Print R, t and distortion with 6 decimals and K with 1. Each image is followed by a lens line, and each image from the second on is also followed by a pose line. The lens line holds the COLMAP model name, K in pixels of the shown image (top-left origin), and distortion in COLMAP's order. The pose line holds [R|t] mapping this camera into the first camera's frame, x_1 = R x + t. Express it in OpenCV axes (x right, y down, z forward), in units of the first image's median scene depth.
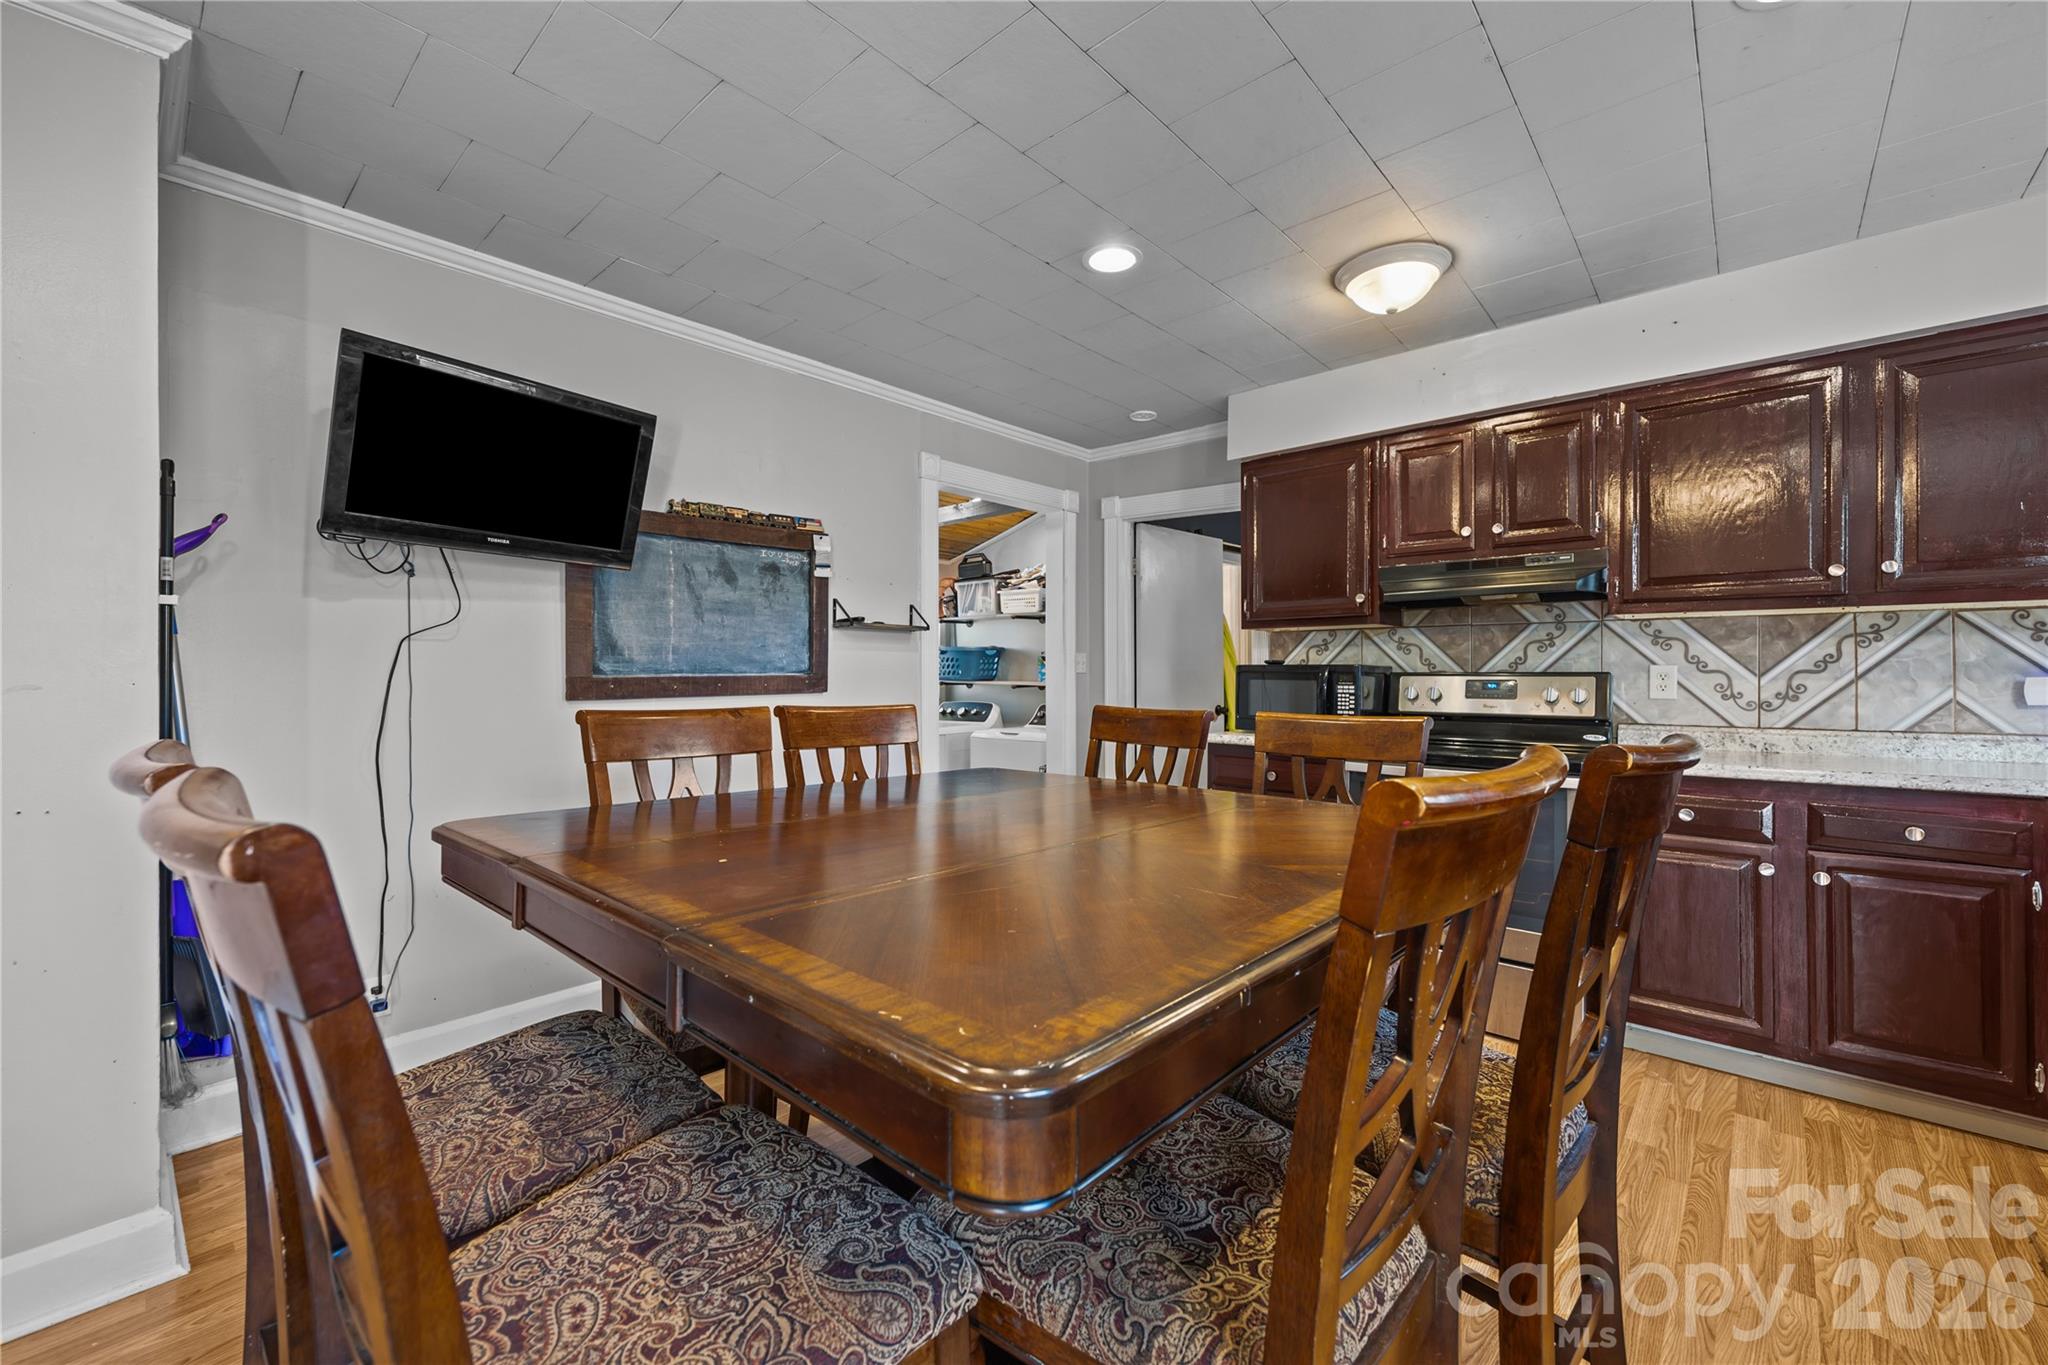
lens RADIAL K [[828.6, 0, 1015.9], [0, 828.6, 675.8], [0, 0, 1]] dist [-0.000023, -0.000015]
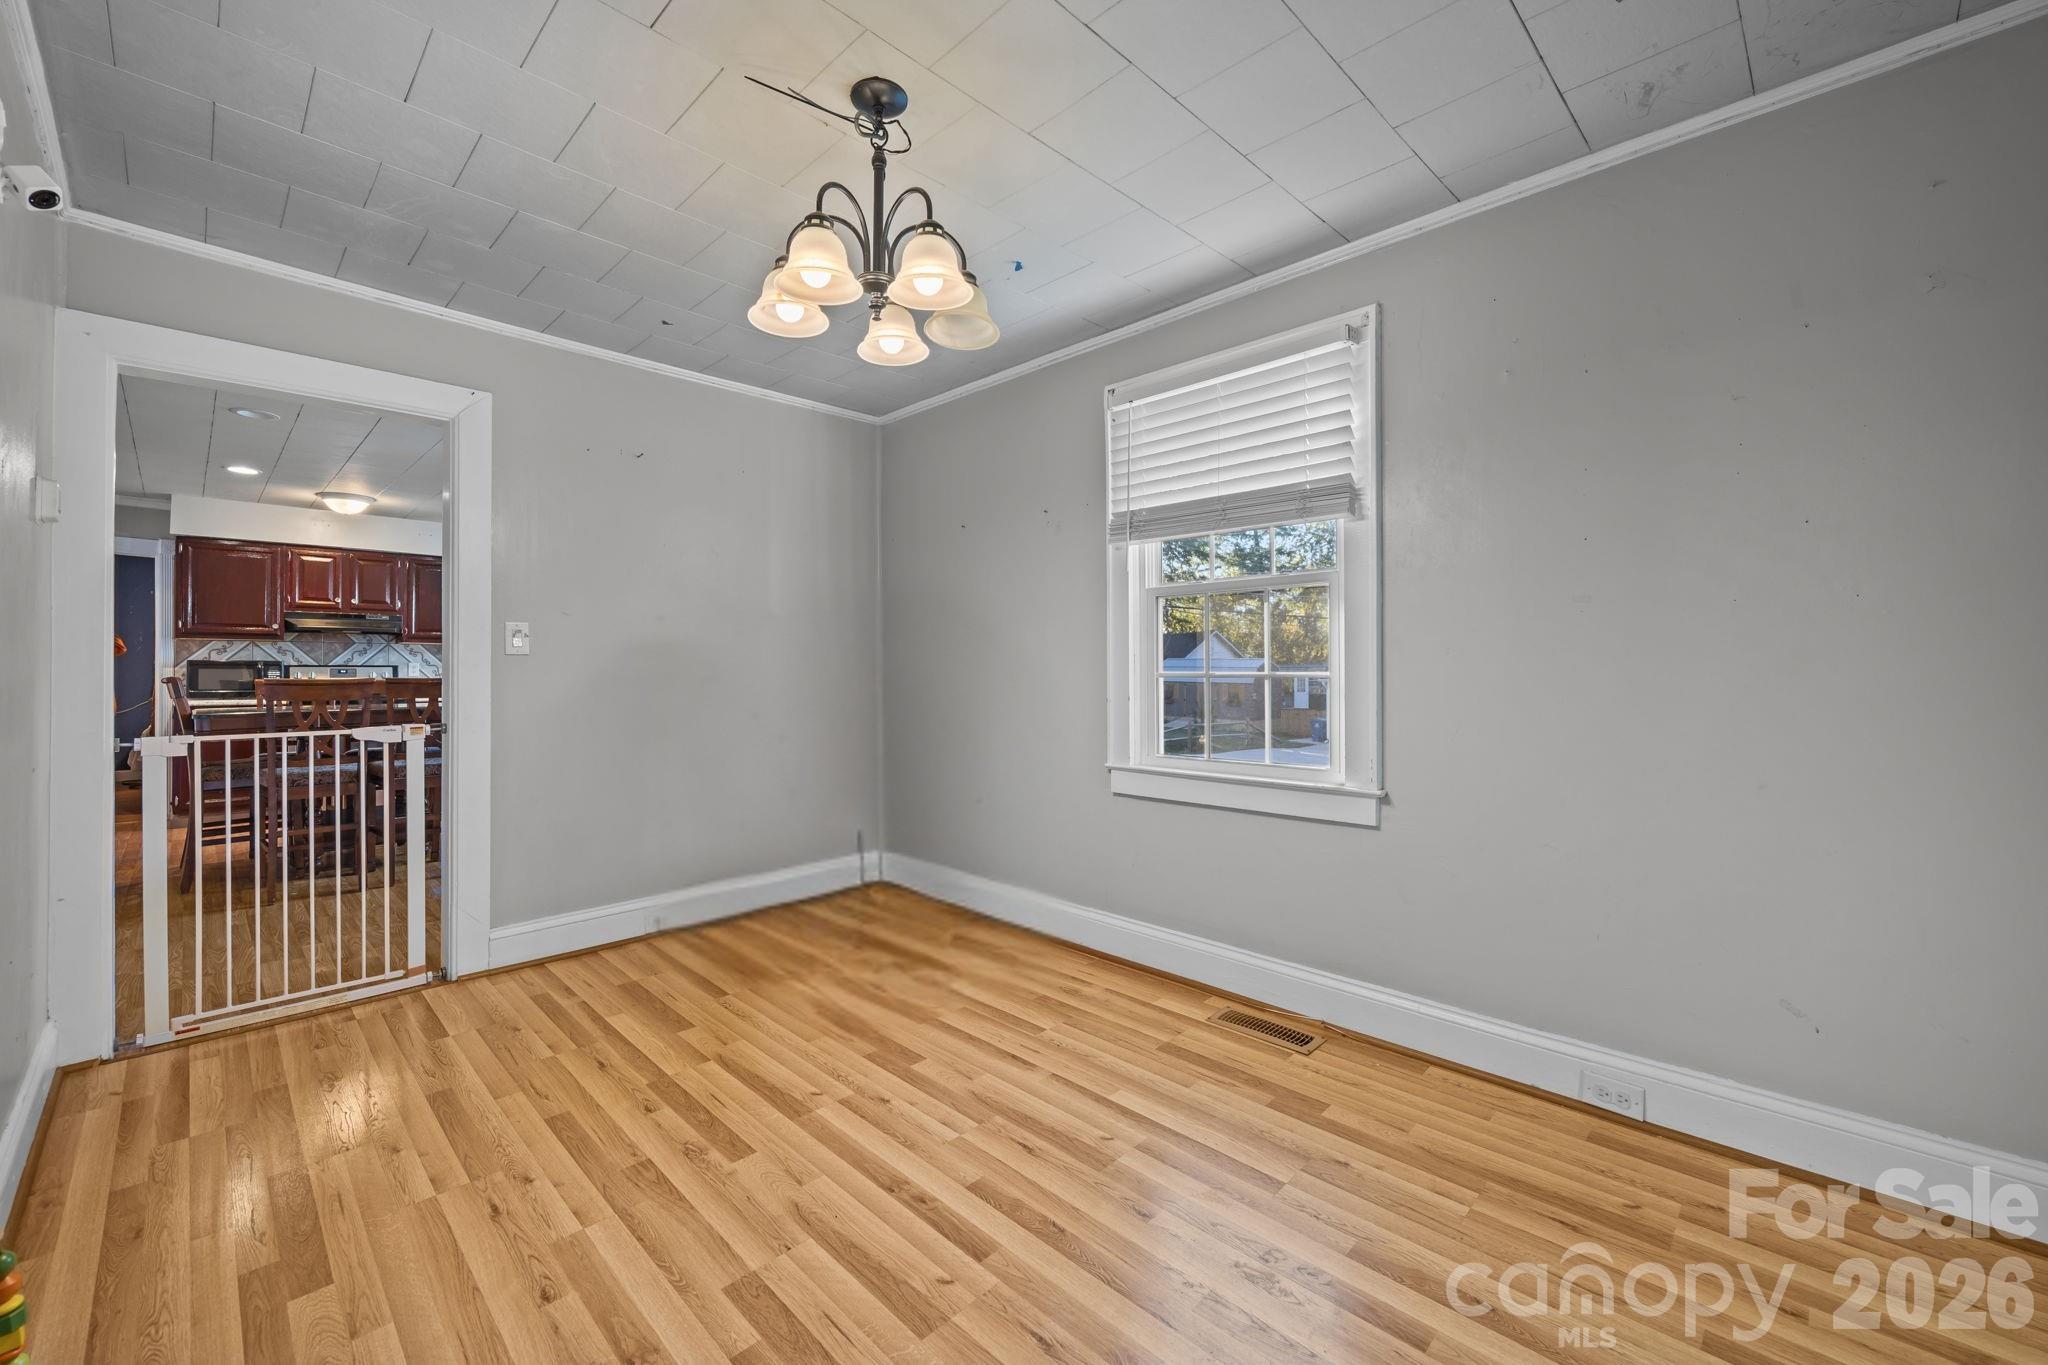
lens RADIAL K [[830.2, 0, 1015.6], [0, 830.2, 665.8], [0, 0, 1]] dist [-0.001627, 0.000103]
pose [[0.054986, 0.004408, 0.998477, -1.590951], [-0.001650, 0.999989, -0.004324, 0.003227], [-0.998486, -0.001410, 0.054993, -0.930620]]
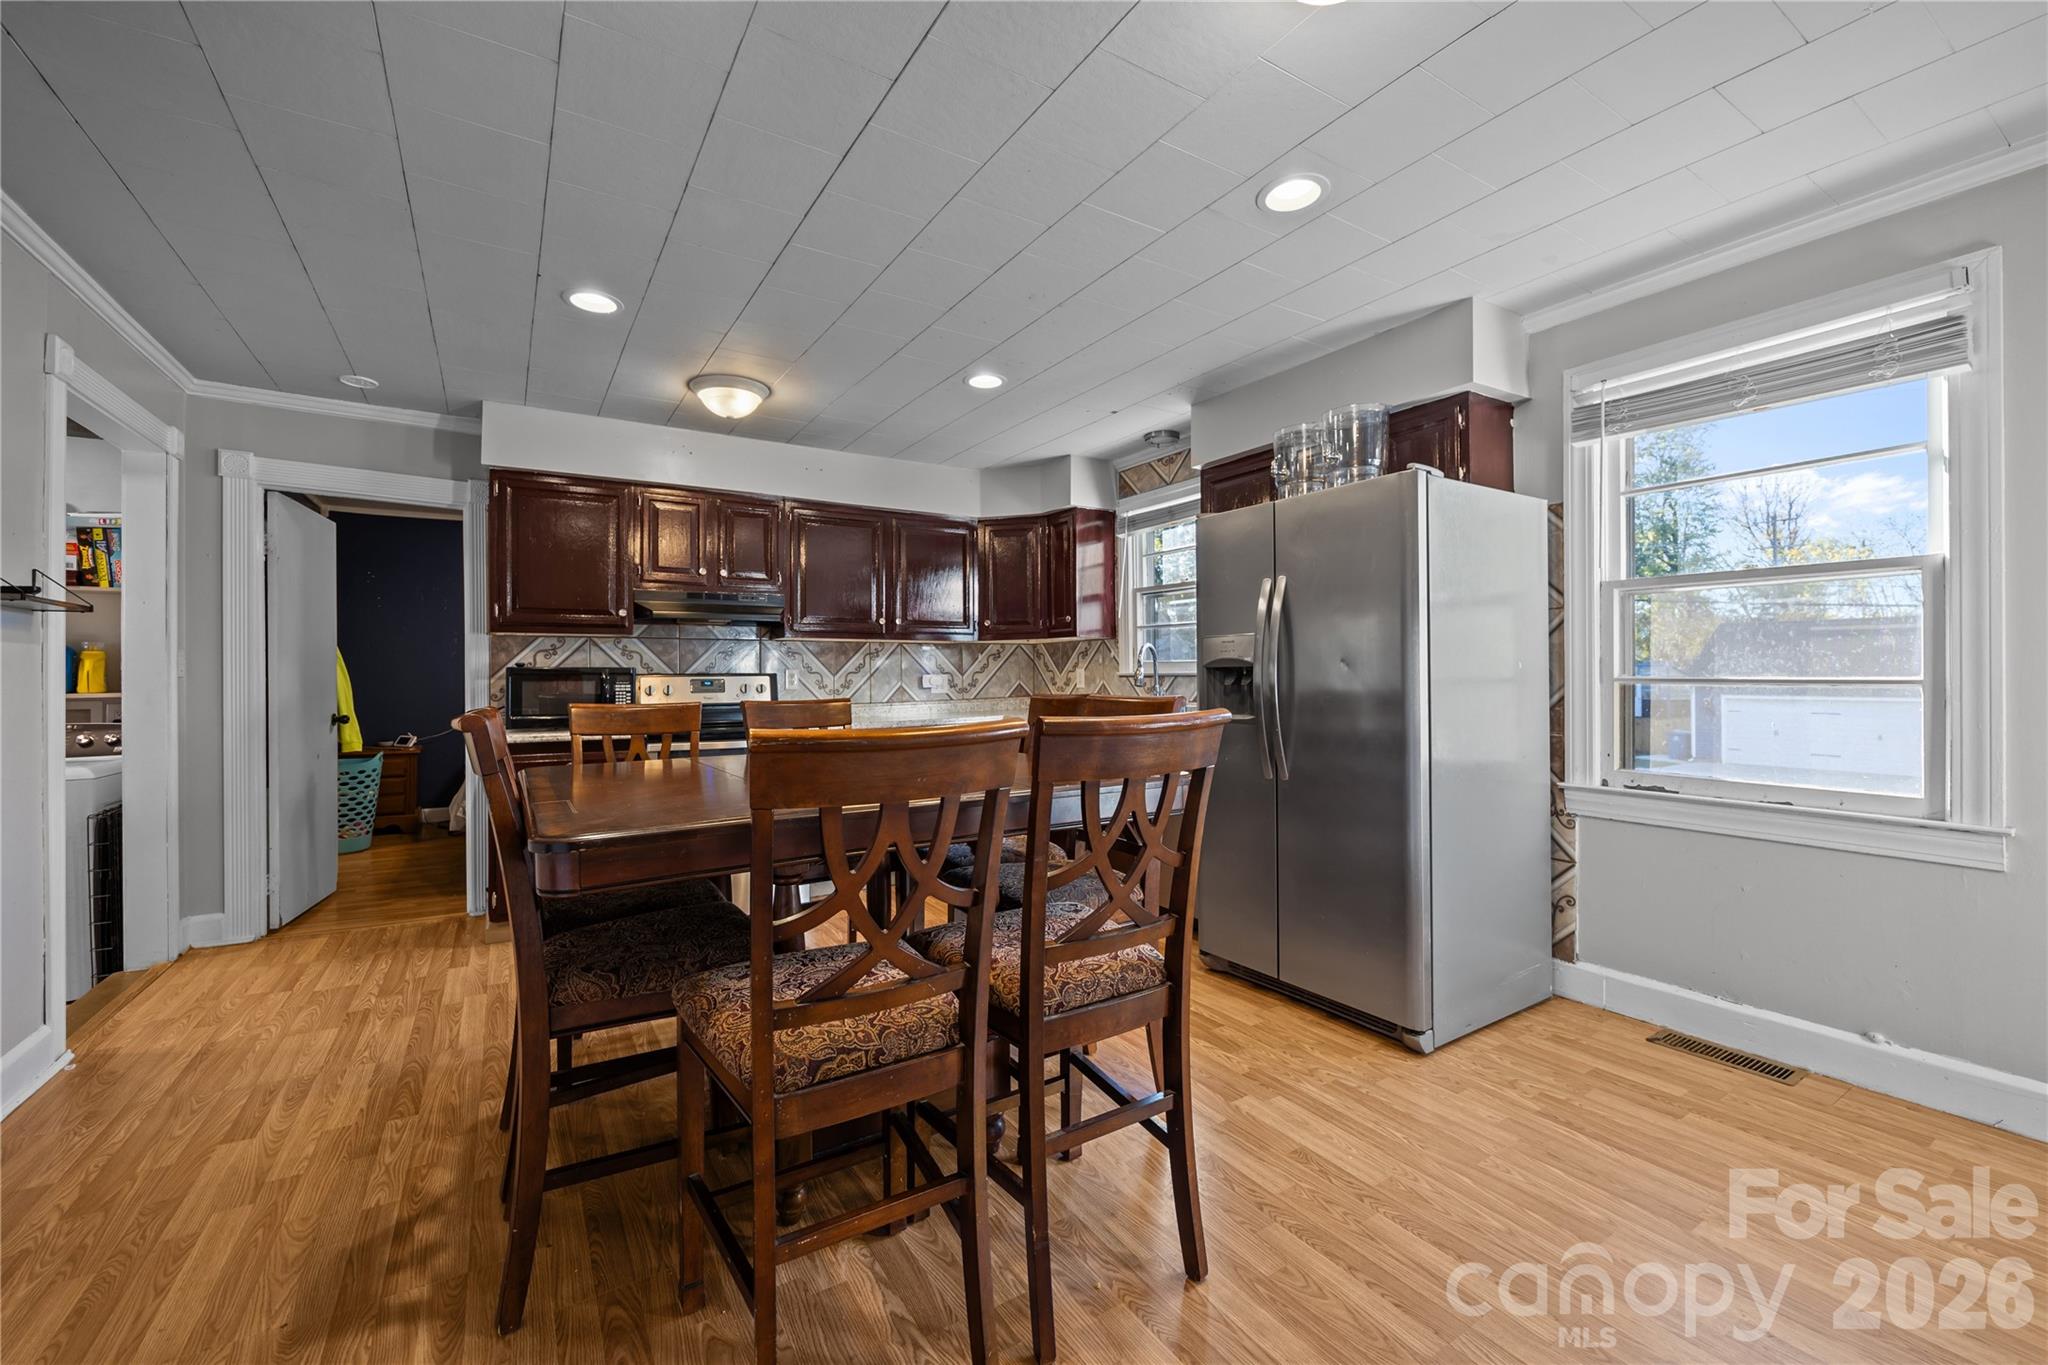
lens RADIAL K [[828.6, 0, 1014.4], [0, 828.6, 675.8], [0, 0, 1]] dist [-0.000023, -0.000015]
pose [[0.285435, -0.004879, 0.958386, -0.655795], [0.006481, 0.999974, 0.003161, -0.001506], [-0.958376, 0.005309, 0.285460, 0.114776]]
